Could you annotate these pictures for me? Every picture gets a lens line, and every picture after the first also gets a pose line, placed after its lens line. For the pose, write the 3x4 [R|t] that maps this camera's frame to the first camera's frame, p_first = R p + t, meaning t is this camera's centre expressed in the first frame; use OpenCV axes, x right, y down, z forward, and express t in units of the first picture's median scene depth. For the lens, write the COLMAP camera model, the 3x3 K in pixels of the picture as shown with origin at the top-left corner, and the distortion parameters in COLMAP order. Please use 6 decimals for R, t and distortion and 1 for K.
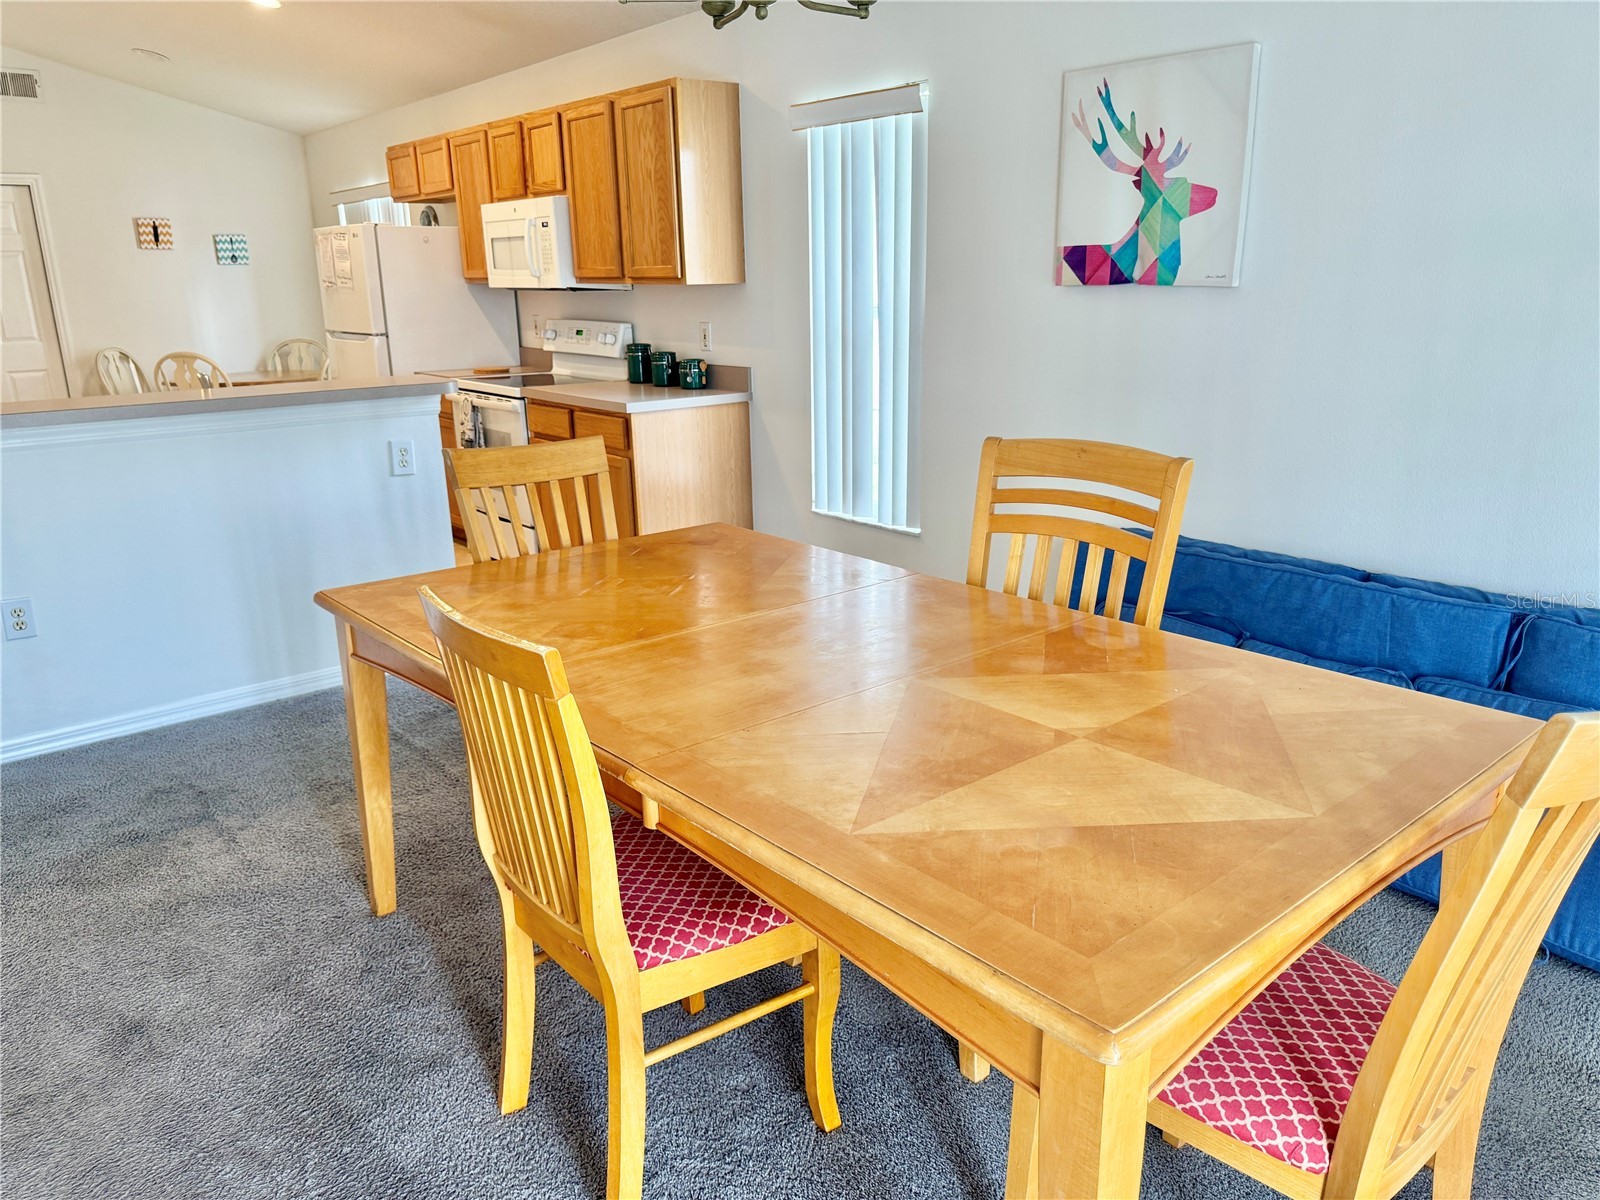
lens RADIAL K [[1150.2, 0, 800.0], [0, 1150.2, 600.0], [0, 0, 1]] dist [0.007371, -0.004300]
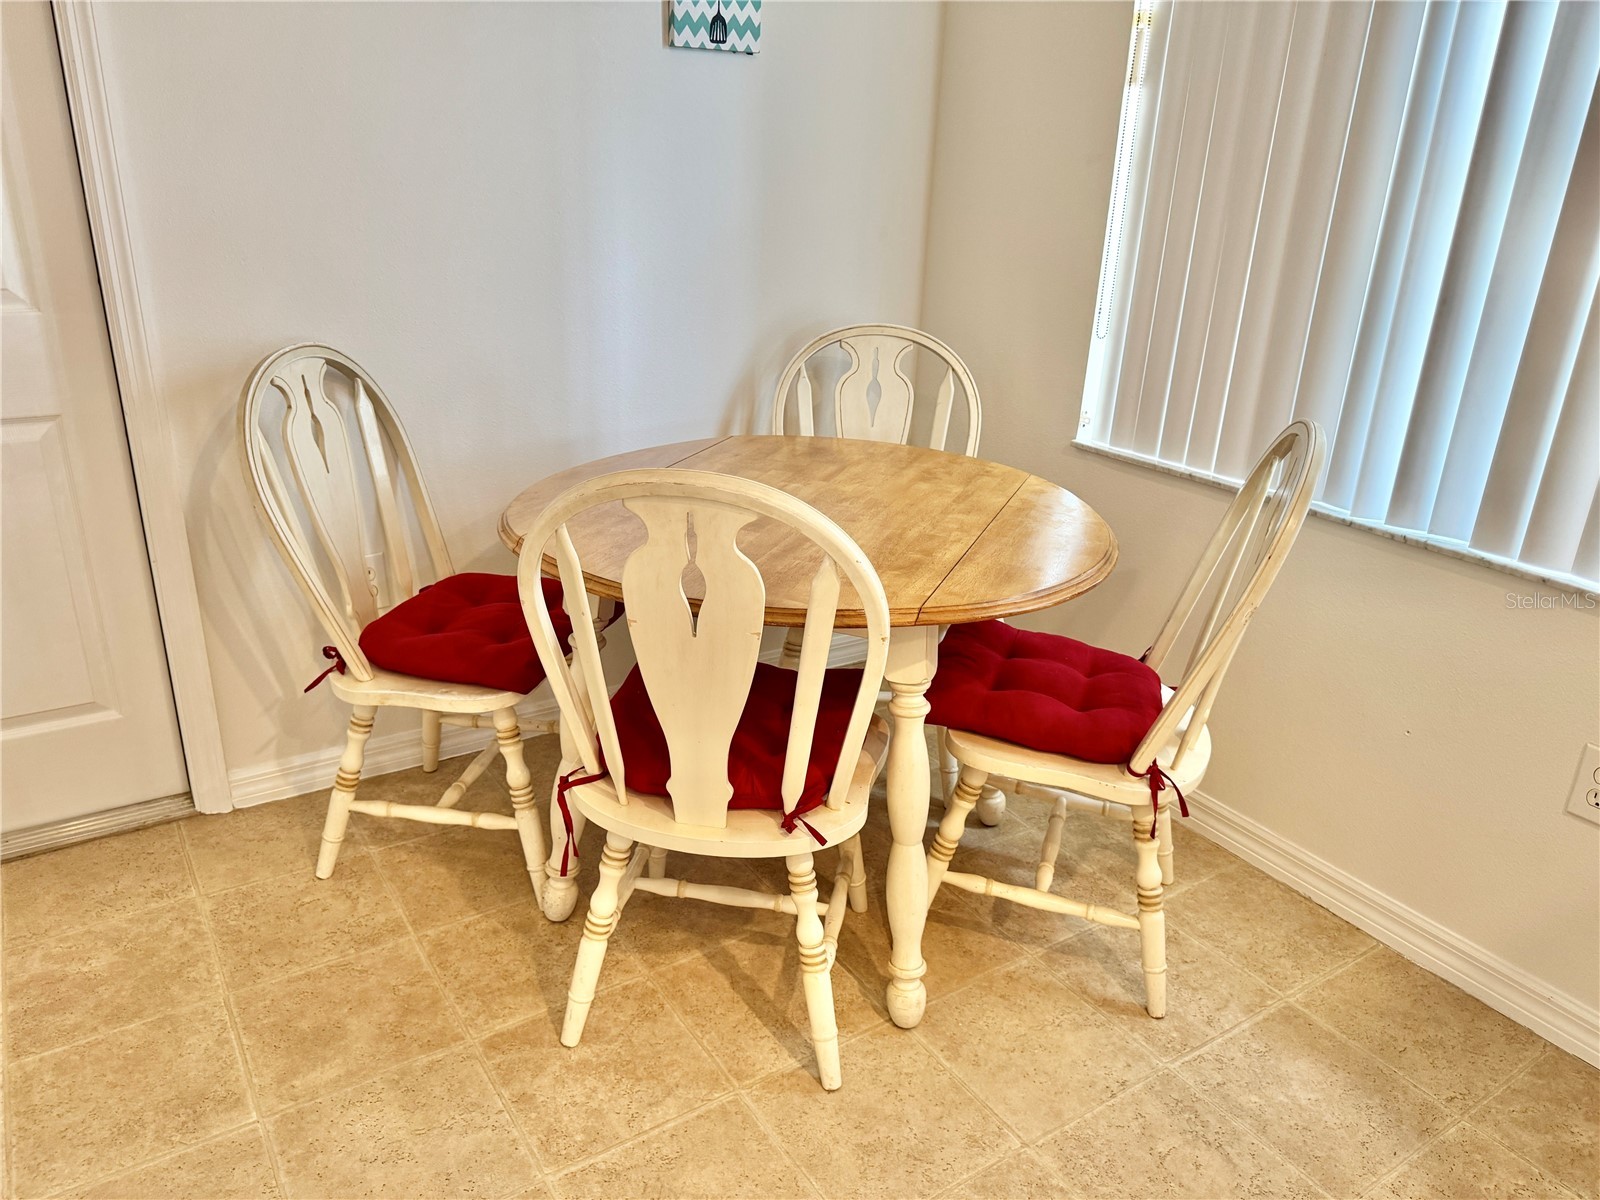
lens RADIAL K [[1163.9, 0, 798.7], [0, 1163.9, 591.3], [0, 0, 1]] dist [0.087481, -0.102926]
pose [[0.992001, 0.087842, -0.090648, -0.498699], [-0.080261, 0.993217, 0.084135, -0.213275], [0.097423, -0.076186, 0.992323, 0.811073]]
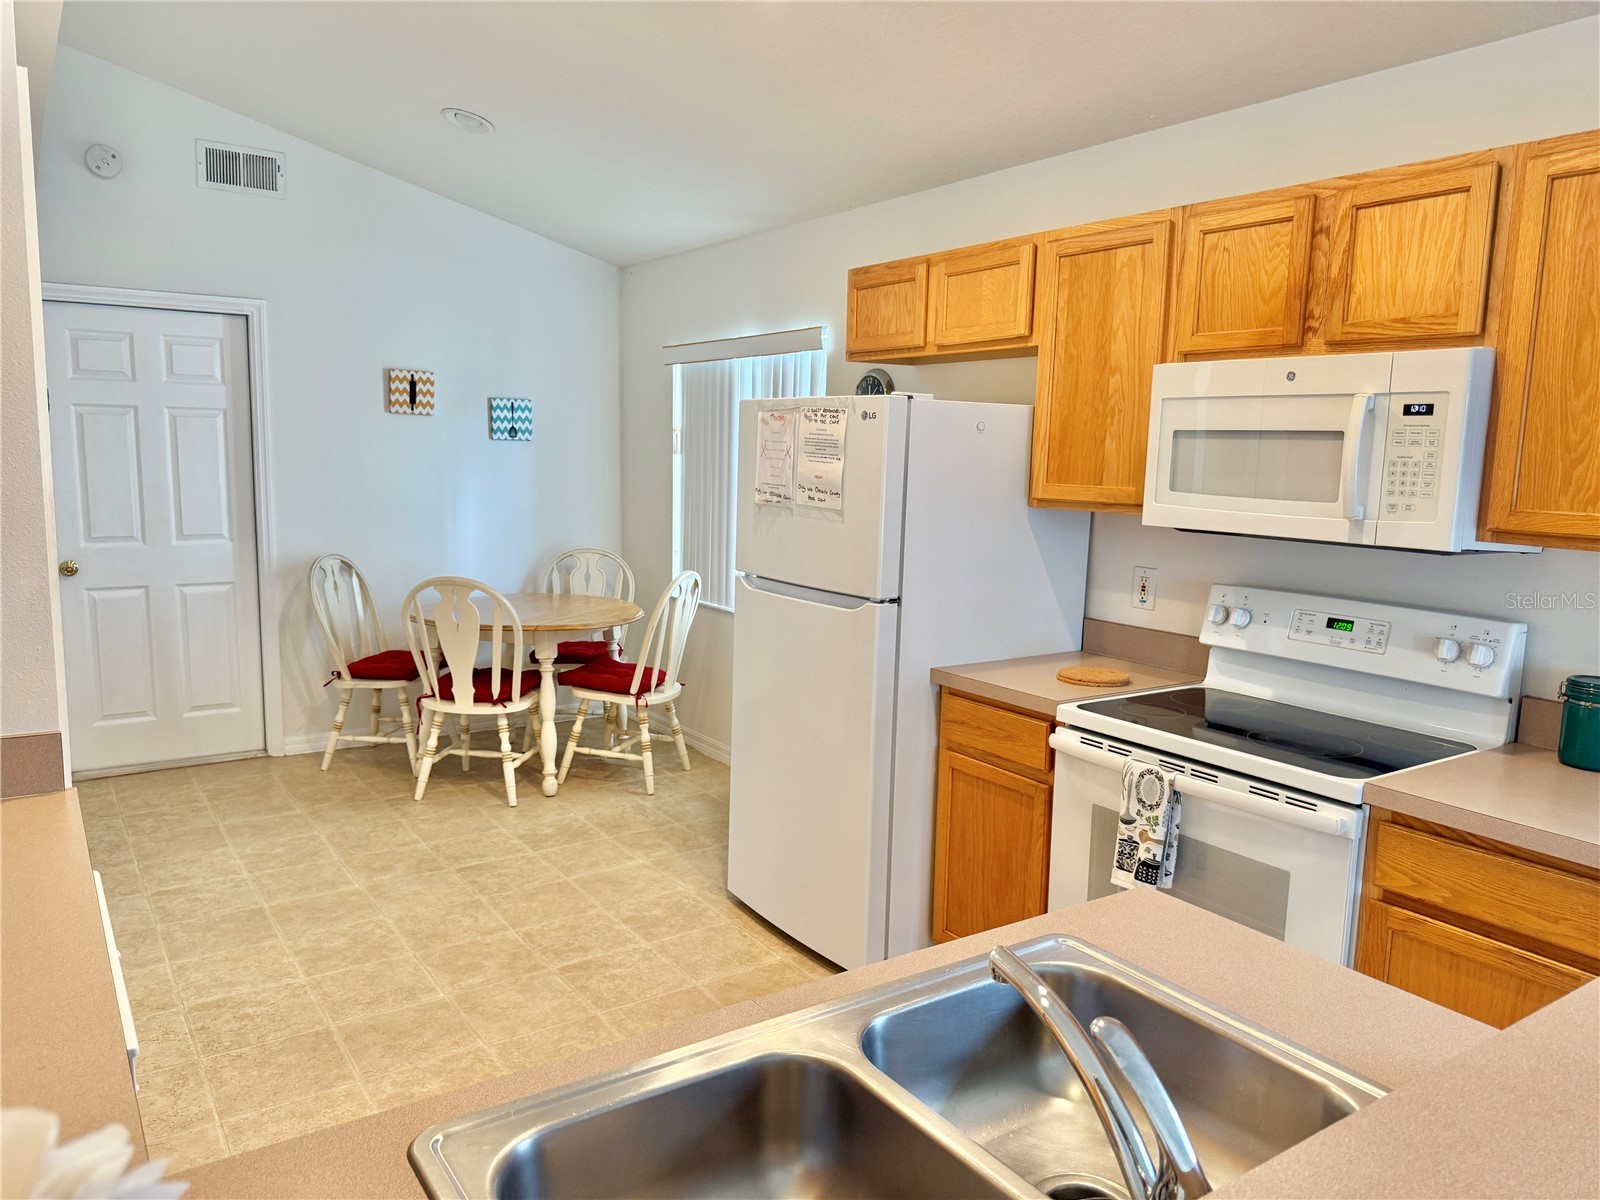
lens RADIAL K [[1129.3, 0, 800.0], [0, 1129.3, 600.0], [0, 0, 1]] dist [0.089394, -0.148399]
pose [[0.995523, 0.052768, -0.078423, -0.300595], [-0.063395, 0.988139, -0.139868, -0.129003], [0.070112, 0.144213, 0.987060, 0.407449]]
